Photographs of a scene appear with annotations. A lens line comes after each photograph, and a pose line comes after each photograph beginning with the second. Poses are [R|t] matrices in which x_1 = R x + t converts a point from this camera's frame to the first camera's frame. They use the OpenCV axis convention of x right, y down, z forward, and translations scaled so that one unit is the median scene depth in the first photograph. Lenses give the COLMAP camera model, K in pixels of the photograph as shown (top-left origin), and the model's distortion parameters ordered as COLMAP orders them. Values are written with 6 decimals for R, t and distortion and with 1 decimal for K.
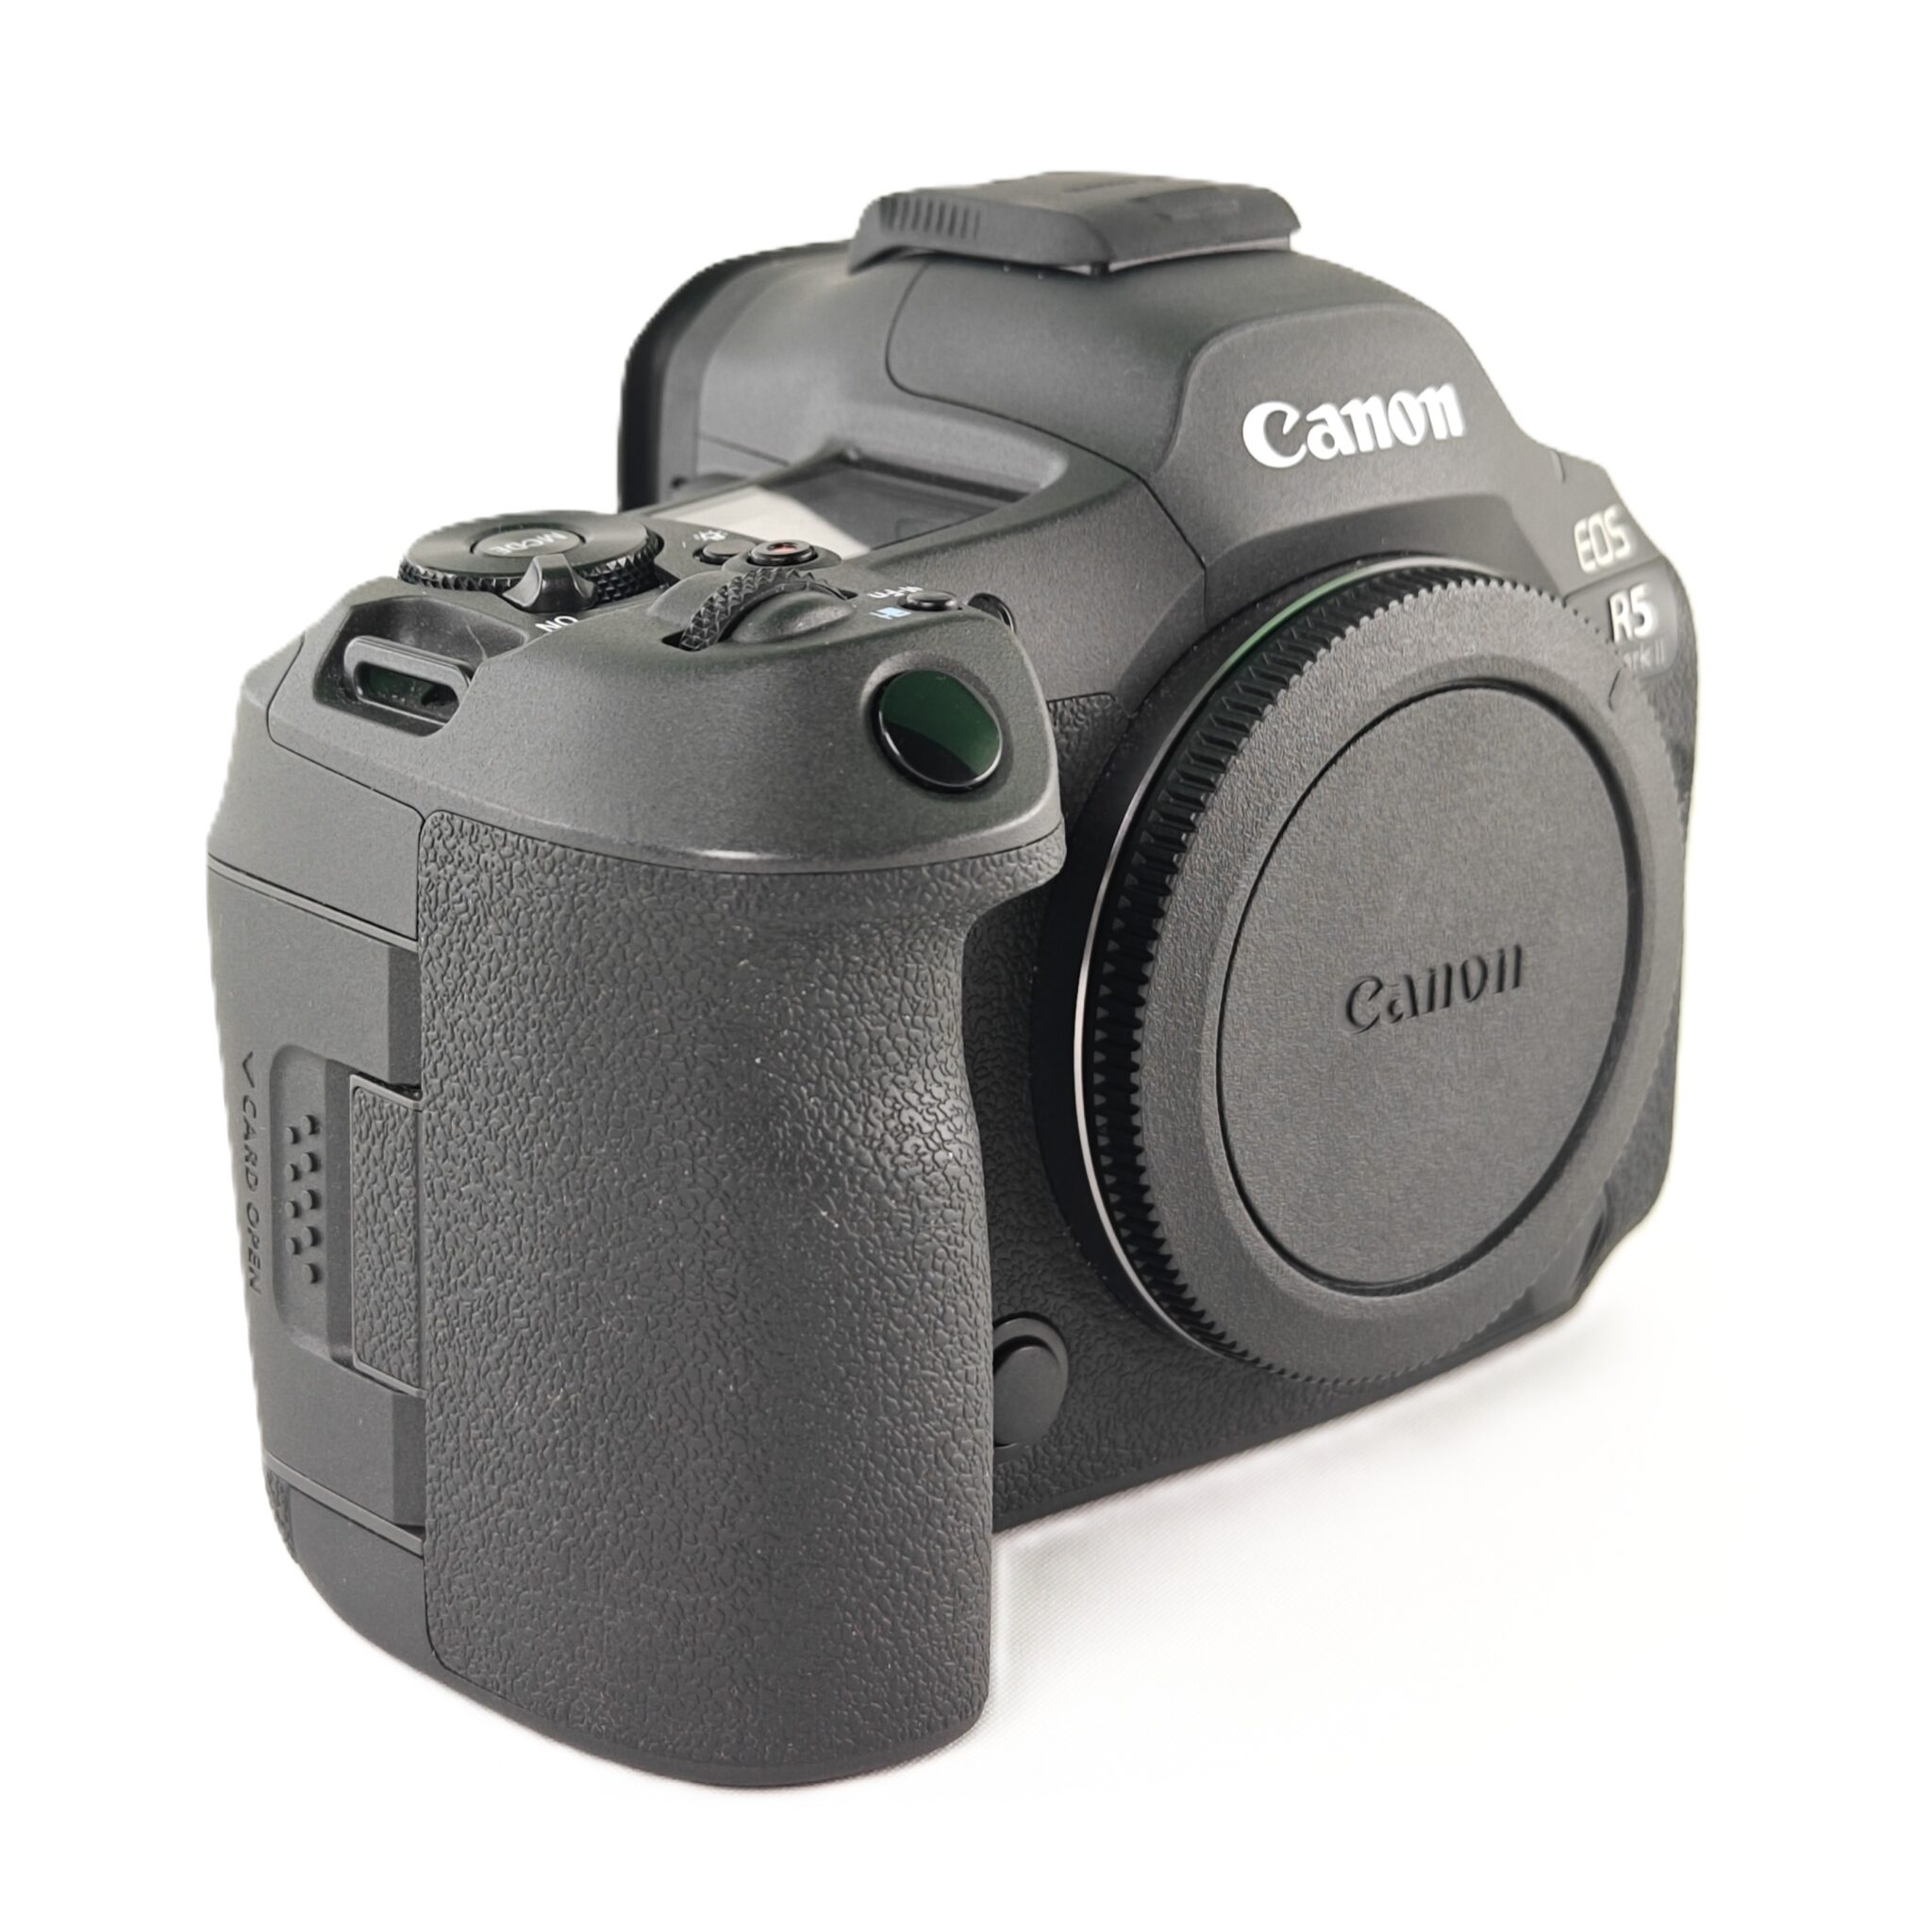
lens RADIAL K [[4574.6, 0, 967.6], [0, 4574.6, 967.9], [0, 0, 1]] dist [-0.024142, 0.000000]
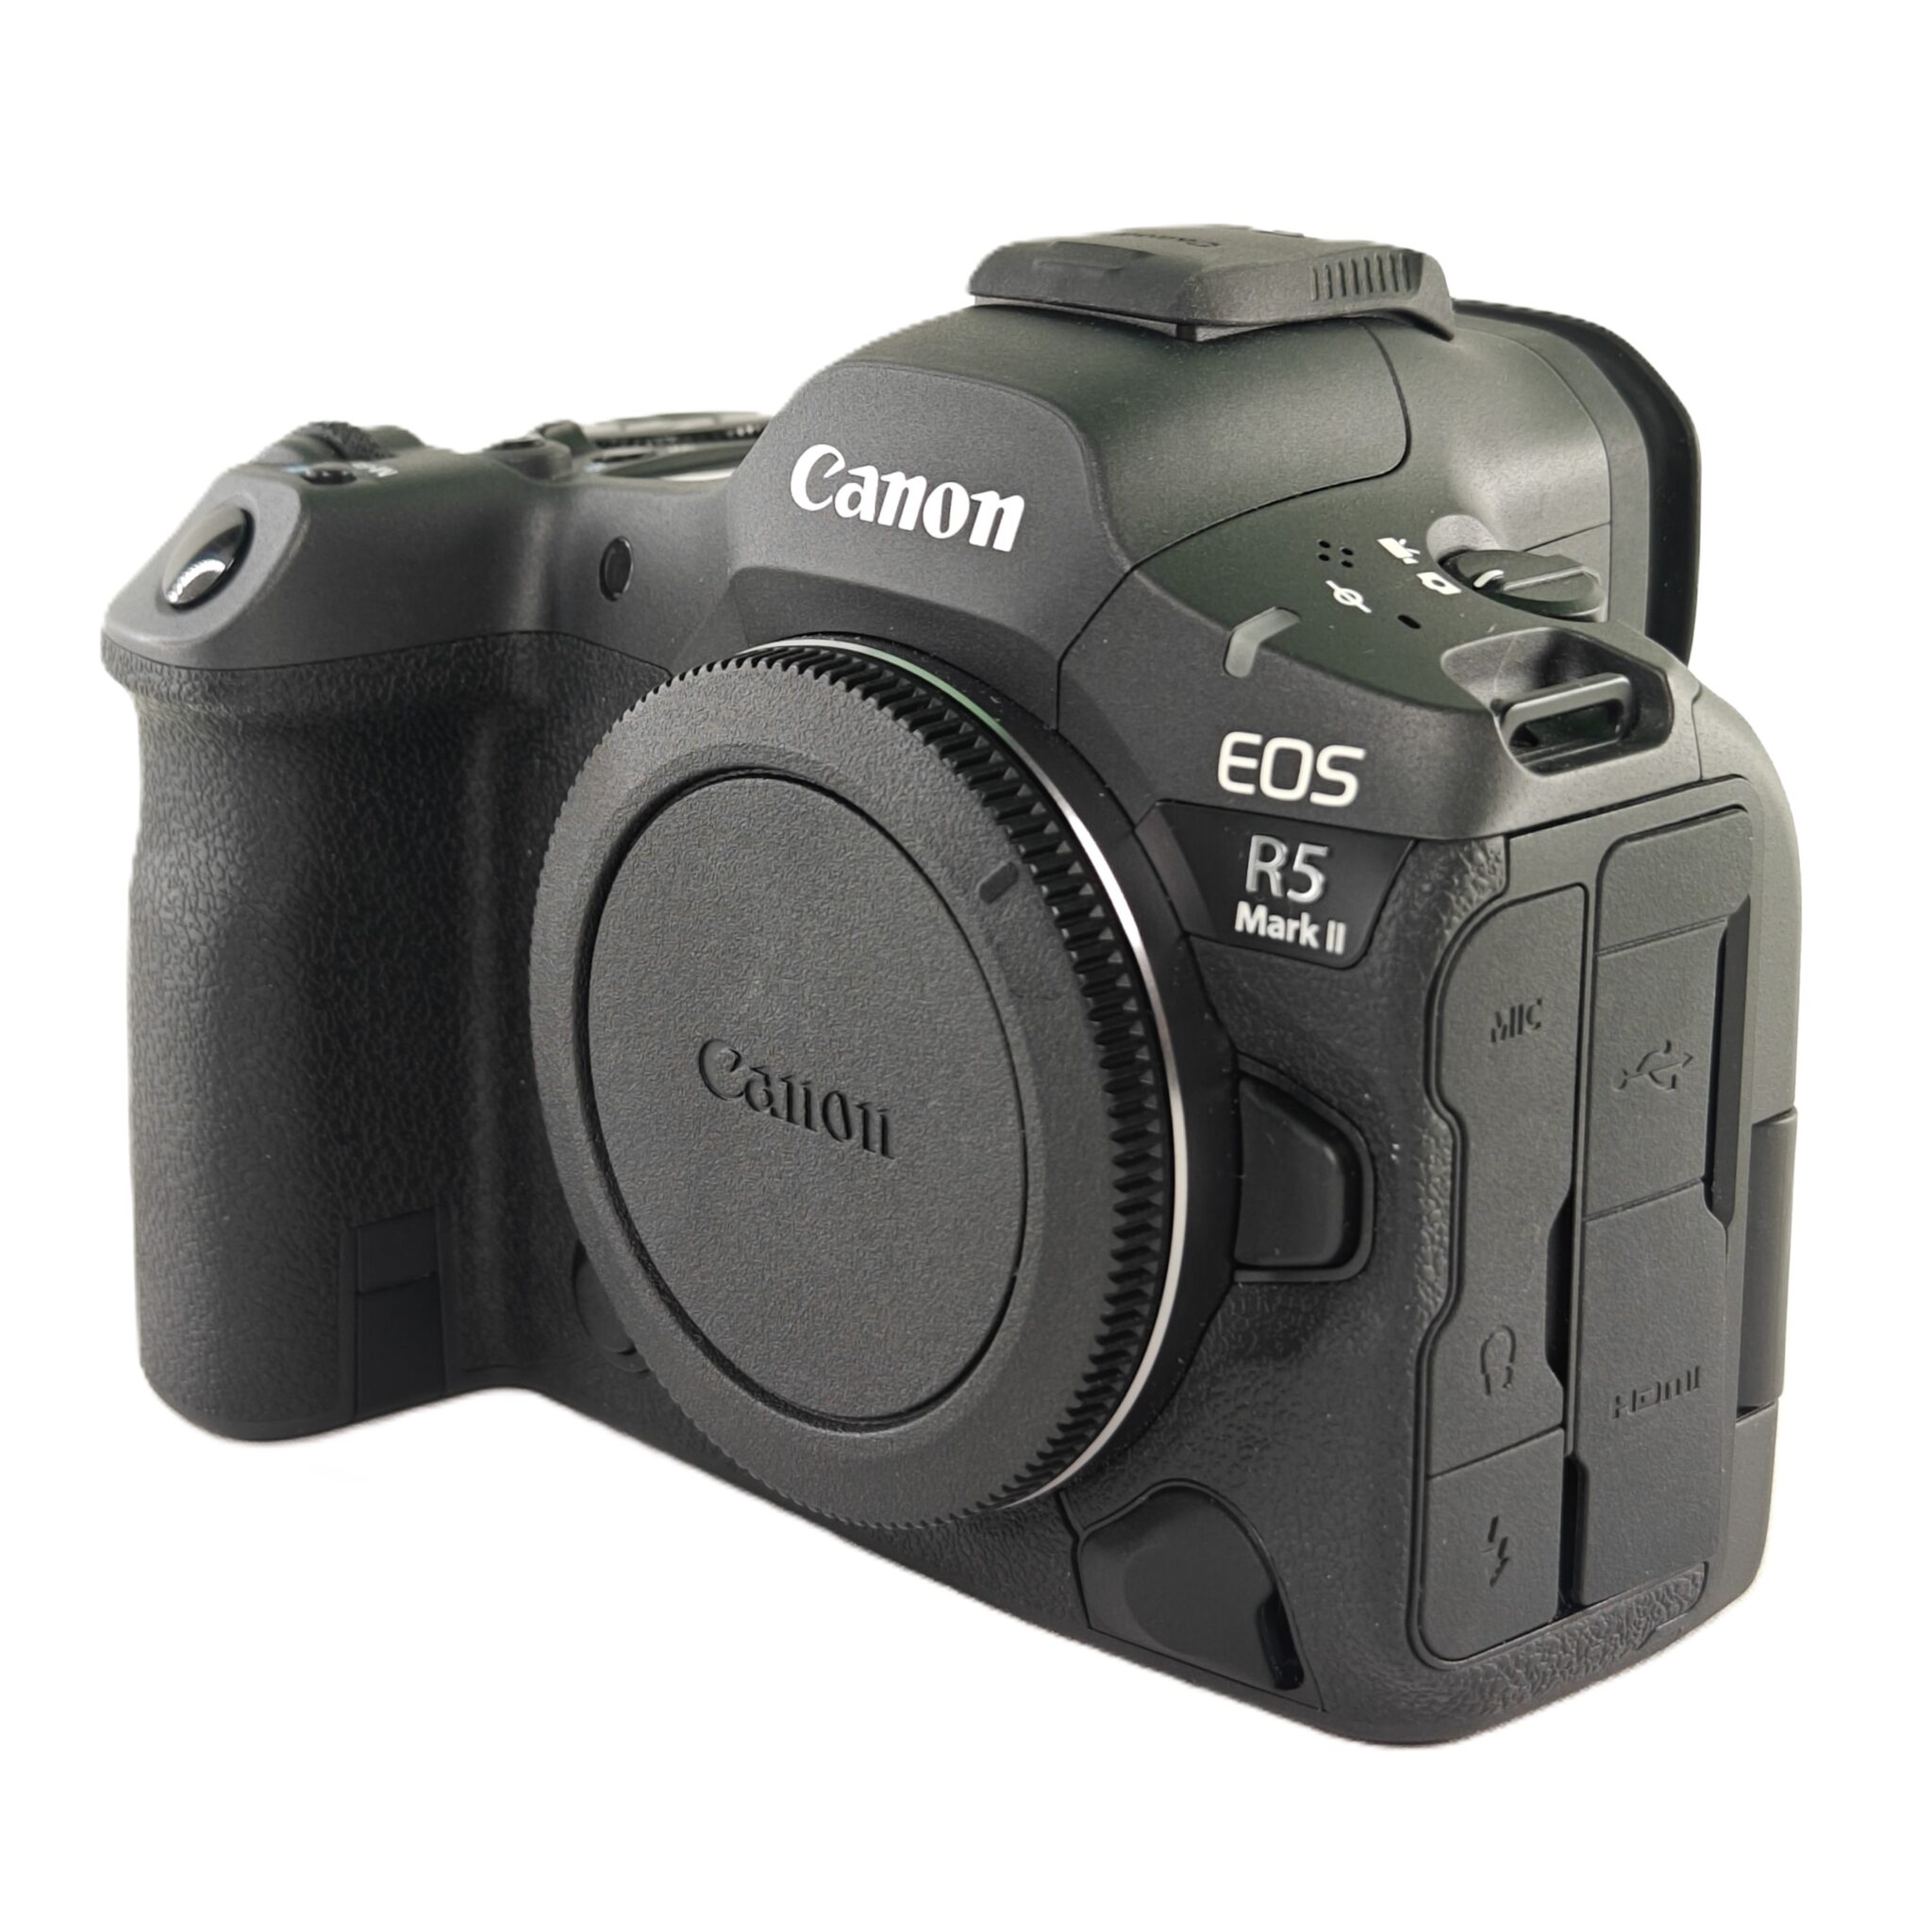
lens RADIAL K [[4877.2, 0, 966.4], [0, 4877.2, 965.4], [0, 0, 1]] dist [0.336191, 0.000000]
pose [[-0.003351, 0.273311, -0.961920, 1.067146], [-0.287741, 0.920980, 0.262681, -0.296514], [0.957702, 0.277664, 0.075557, 0.965742]]
